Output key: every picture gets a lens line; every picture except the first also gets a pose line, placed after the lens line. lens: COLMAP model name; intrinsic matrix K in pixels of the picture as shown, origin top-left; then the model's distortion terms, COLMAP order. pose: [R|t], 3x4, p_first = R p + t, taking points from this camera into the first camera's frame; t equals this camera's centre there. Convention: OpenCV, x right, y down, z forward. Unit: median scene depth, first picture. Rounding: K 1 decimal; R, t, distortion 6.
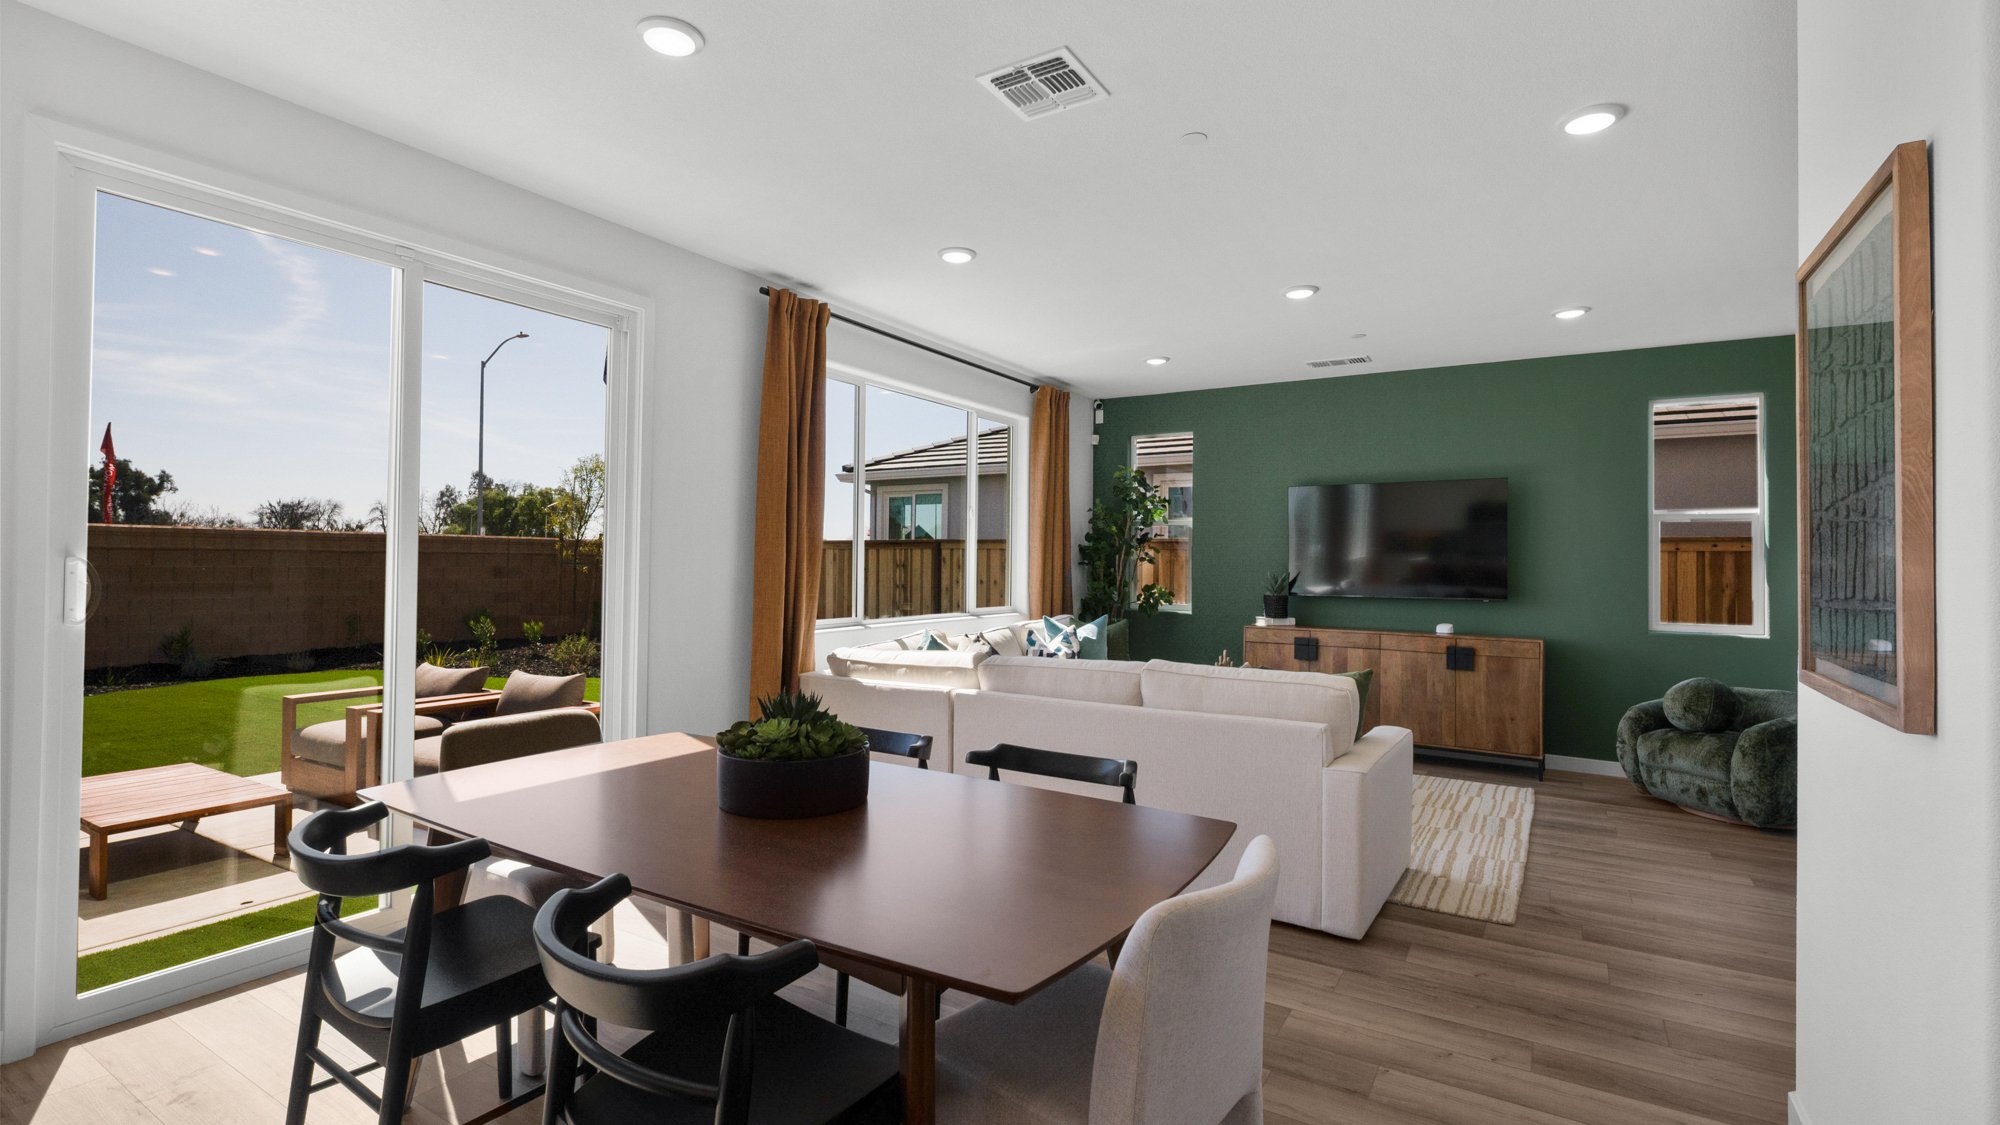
lens RADIAL K [[899.8, 0, 1031.3], [0, 899.8, 543.4], [0, 0, 1]] dist [0.003379, -0.001188]
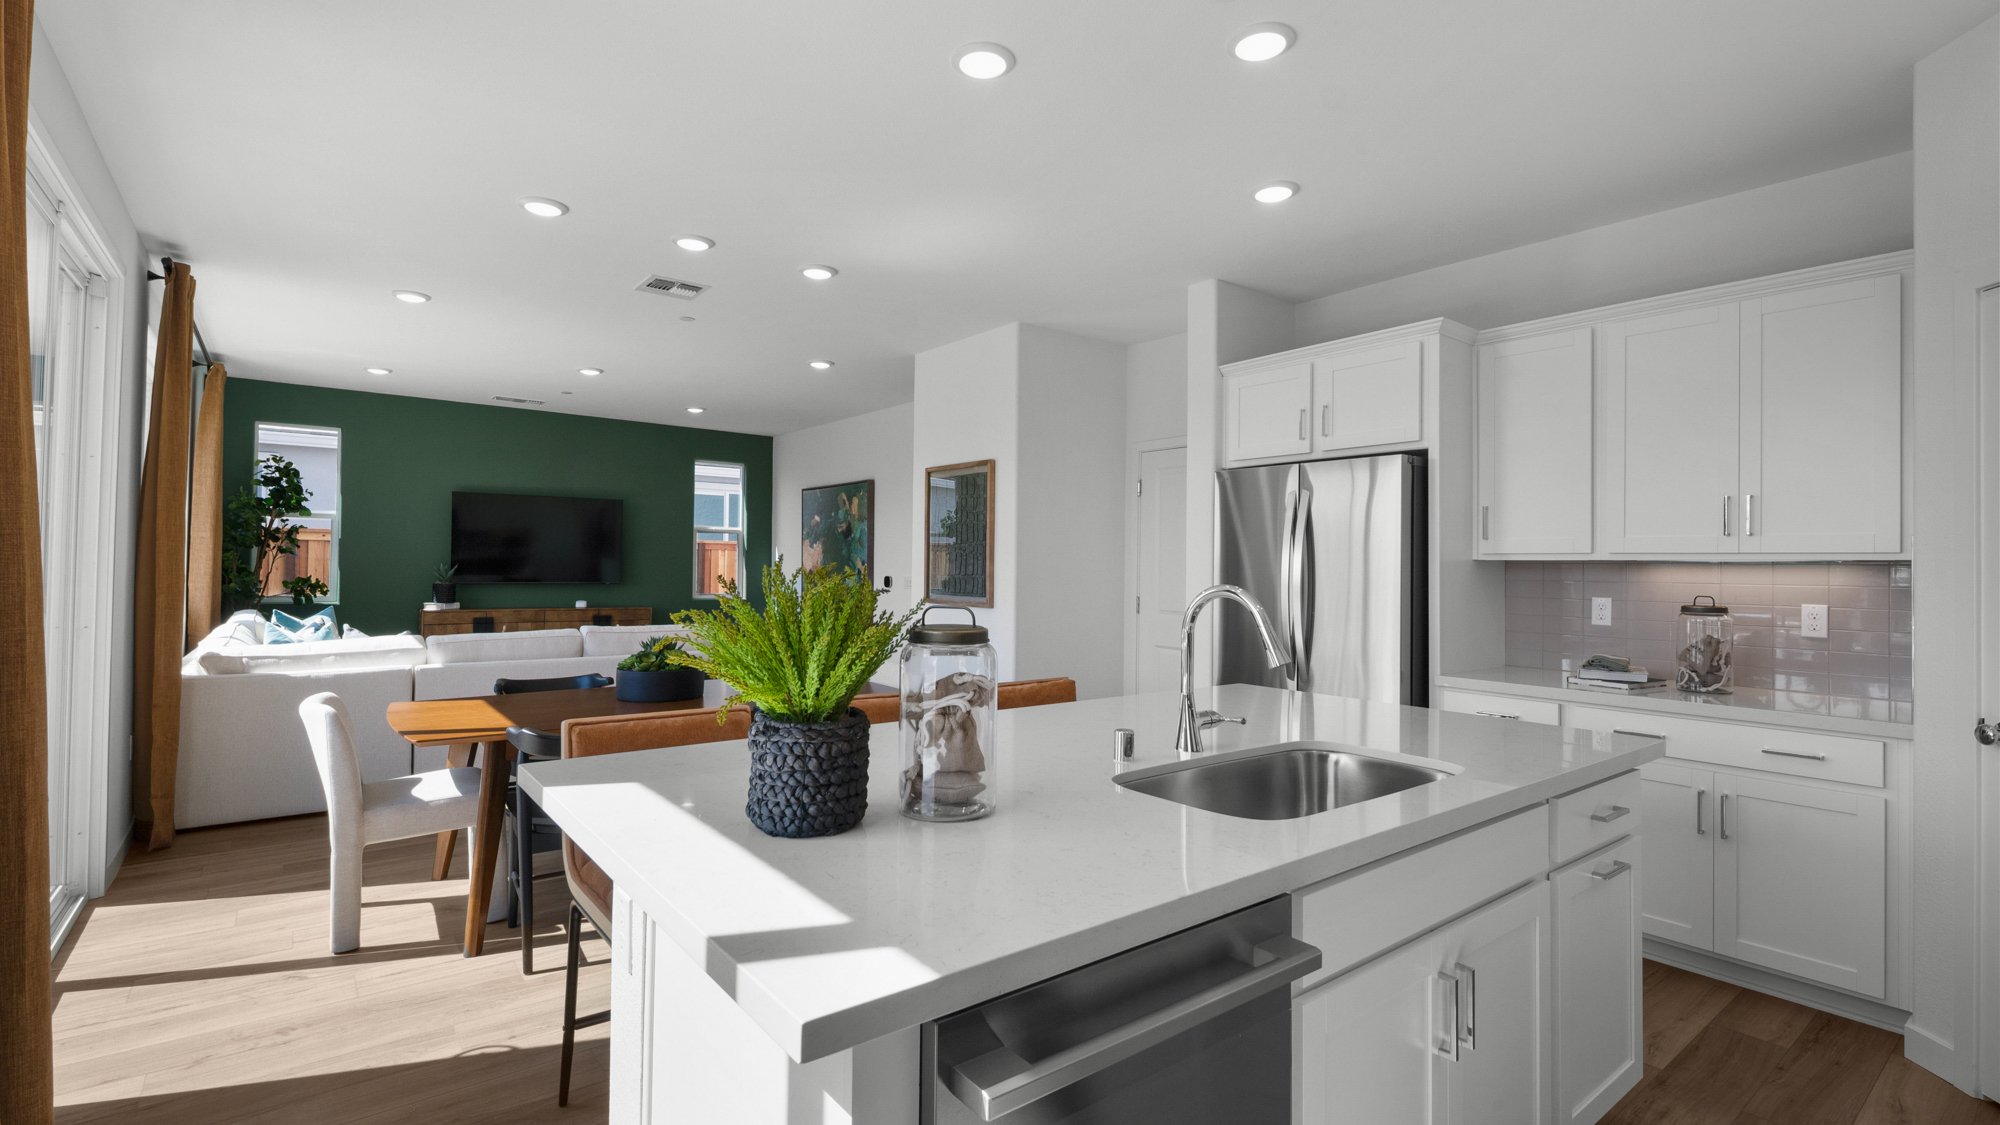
lens RADIAL K [[899.8, 0, 995.5], [0, 899.8, 557.2], [0, 0, 1]] dist [0.003379, -0.001188]
pose [[0.342057, 0.002869, 0.939675, -0.857156], [-0.030998, 0.999486, 0.008232, -0.013997], [-0.939168, -0.031944, 0.341970, -0.115191]]
